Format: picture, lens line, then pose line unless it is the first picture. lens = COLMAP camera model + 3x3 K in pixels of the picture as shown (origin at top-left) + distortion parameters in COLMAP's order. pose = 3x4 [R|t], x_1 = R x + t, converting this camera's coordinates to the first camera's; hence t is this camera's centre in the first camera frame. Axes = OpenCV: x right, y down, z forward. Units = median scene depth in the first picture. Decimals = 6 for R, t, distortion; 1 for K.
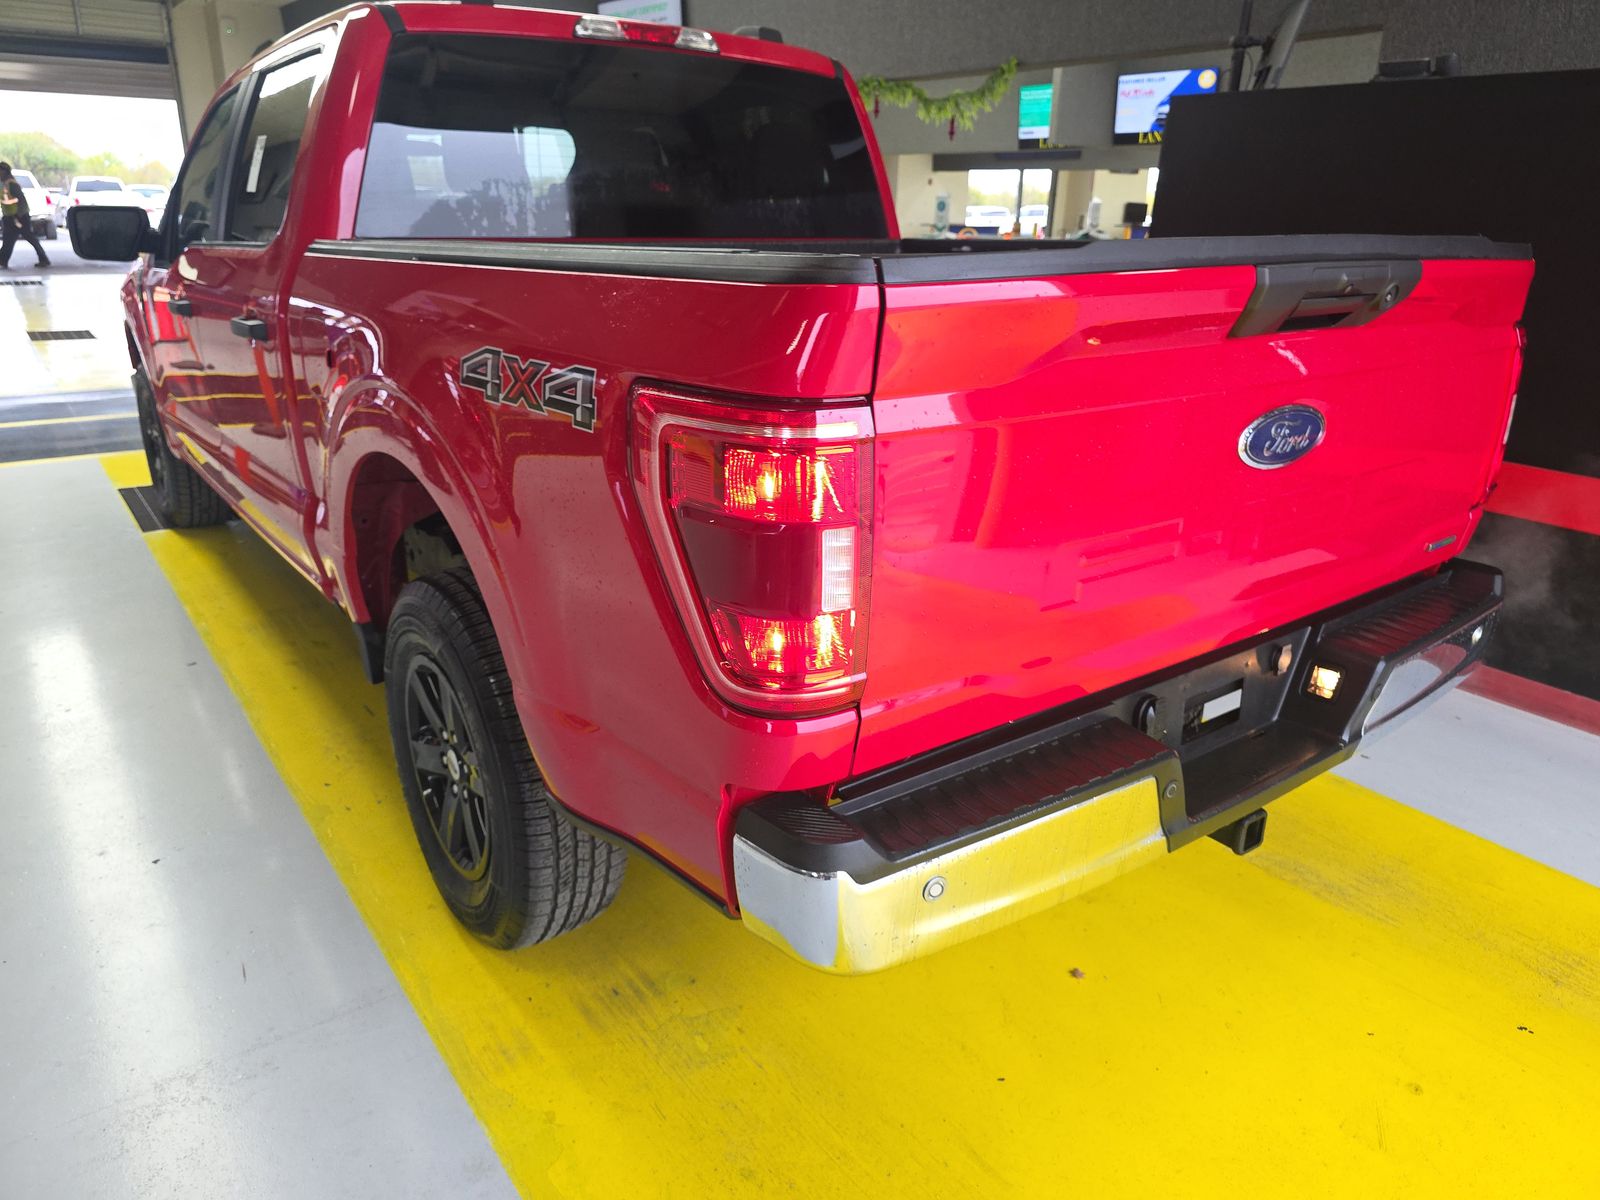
lens RADIAL K [[1087.3, 0, 799.7], [0, 1087.3, 605.3], [0, 0, 1]] dist [-0.005294, -0.001678]
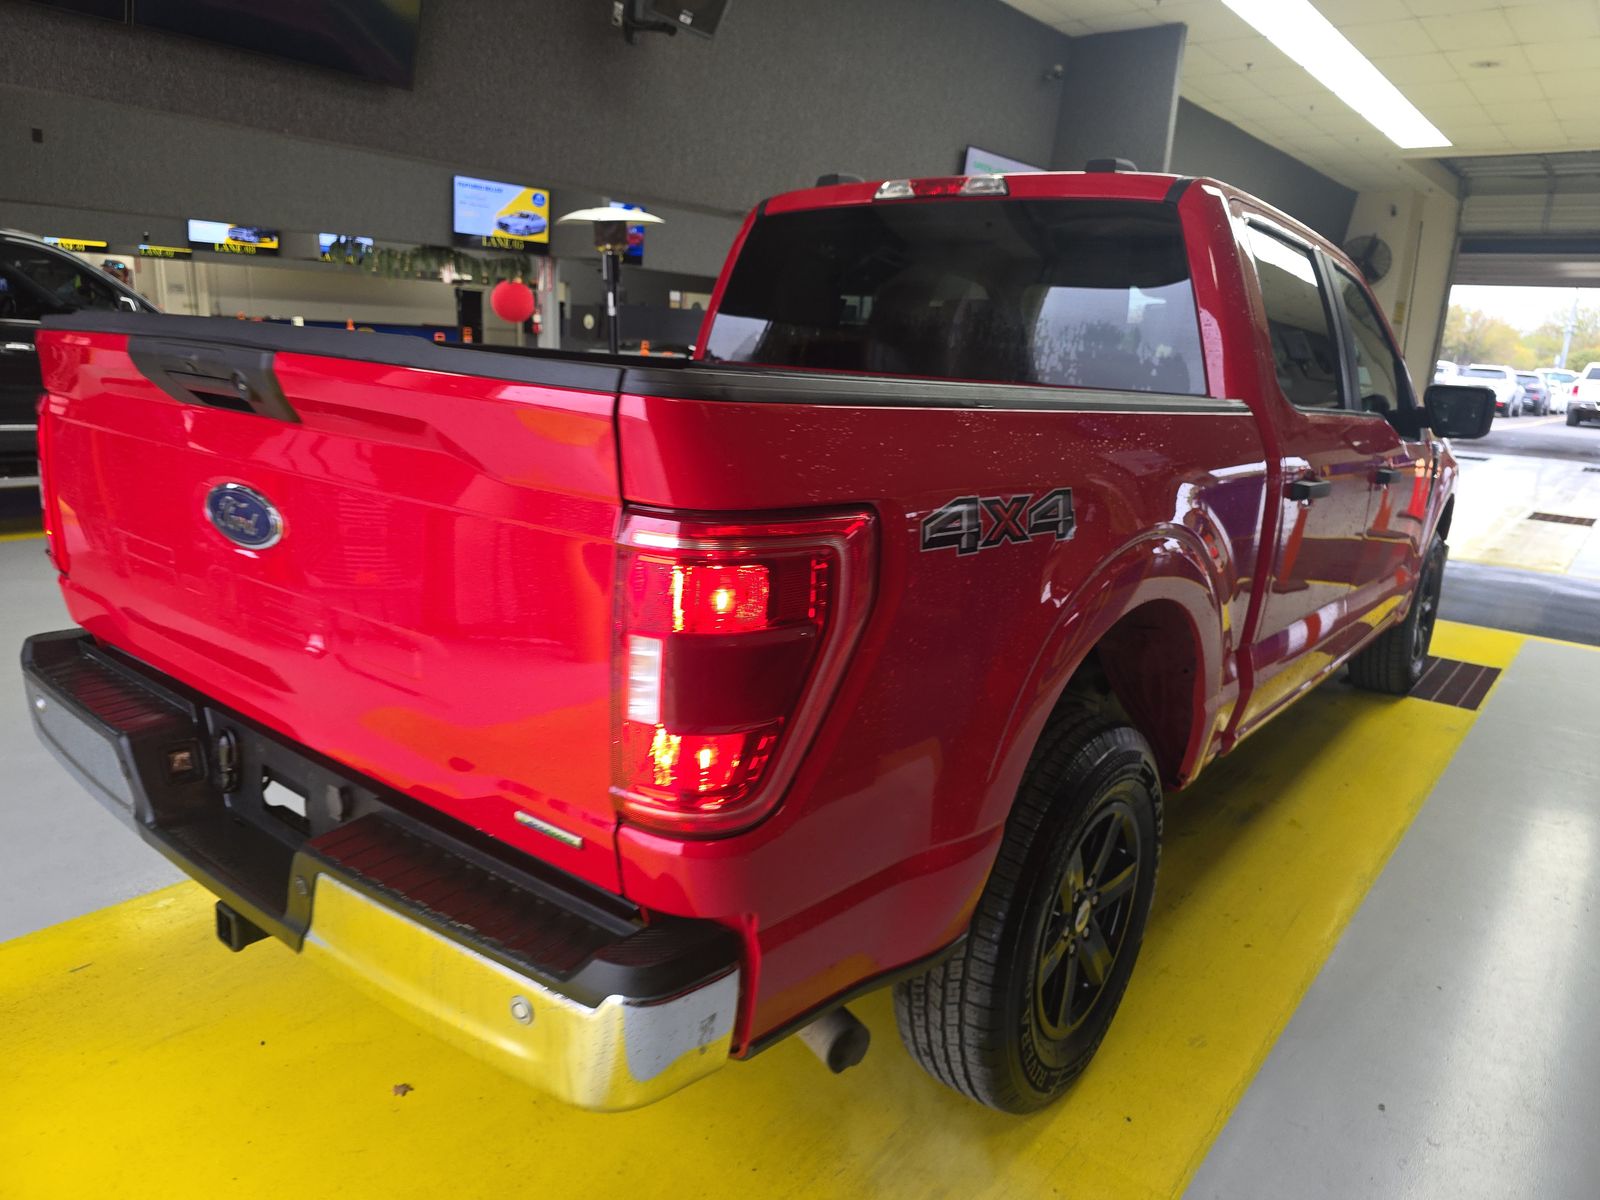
lens RADIAL K [[1090.1, 0, 797.2], [0, 1090.1, 596.9], [0, 0, 1]] dist [0.033144, -0.054051]
pose [[0.246071, 0.213653, -0.945411, 0.967138], [-0.371500, 0.921701, 0.111601, -0.244195], [0.895230, 0.323758, 0.306176, 0.726300]]
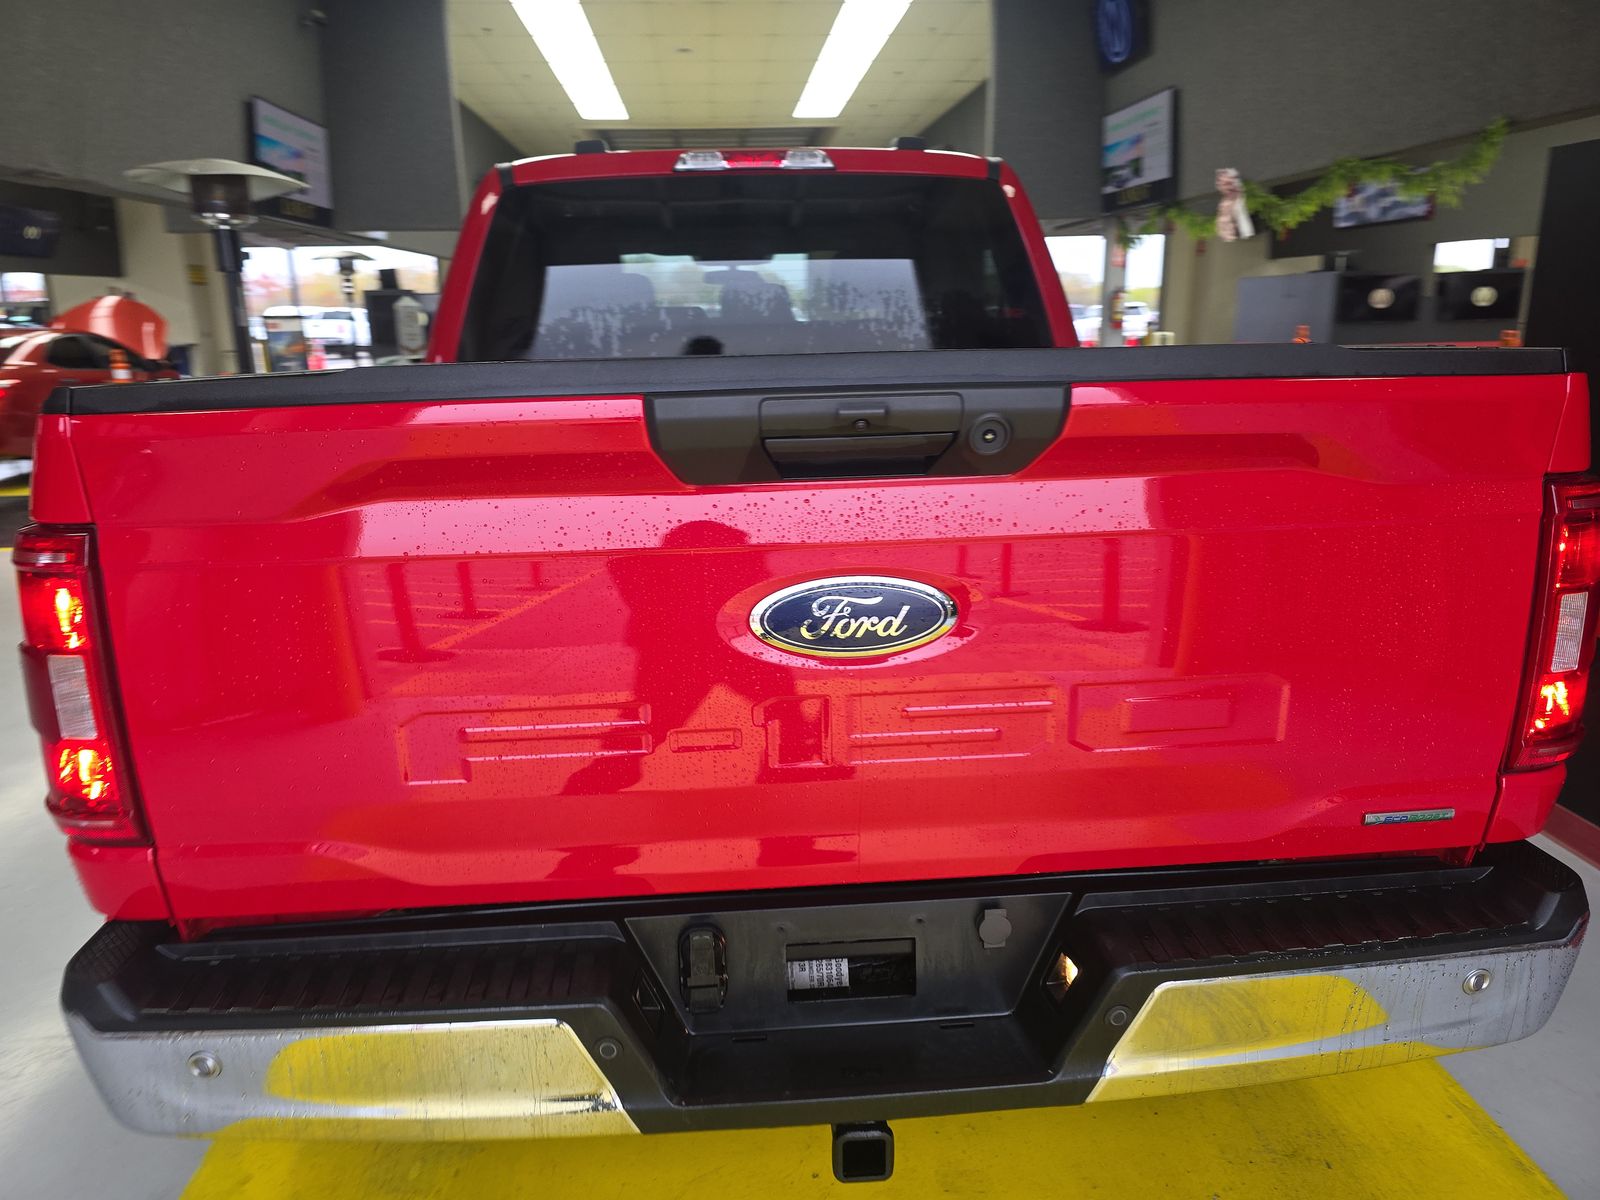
lens RADIAL K [[1090.1, 0, 797.2], [0, 1090.1, 596.9], [0, 0, 1]] dist [0.033144, -0.054051]
pose [[0.840641, 0.098529, -0.532556, 0.504480], [-0.150028, 0.987196, -0.054177, -0.076414], [0.520399, 0.125441, 0.844659, 0.216698]]
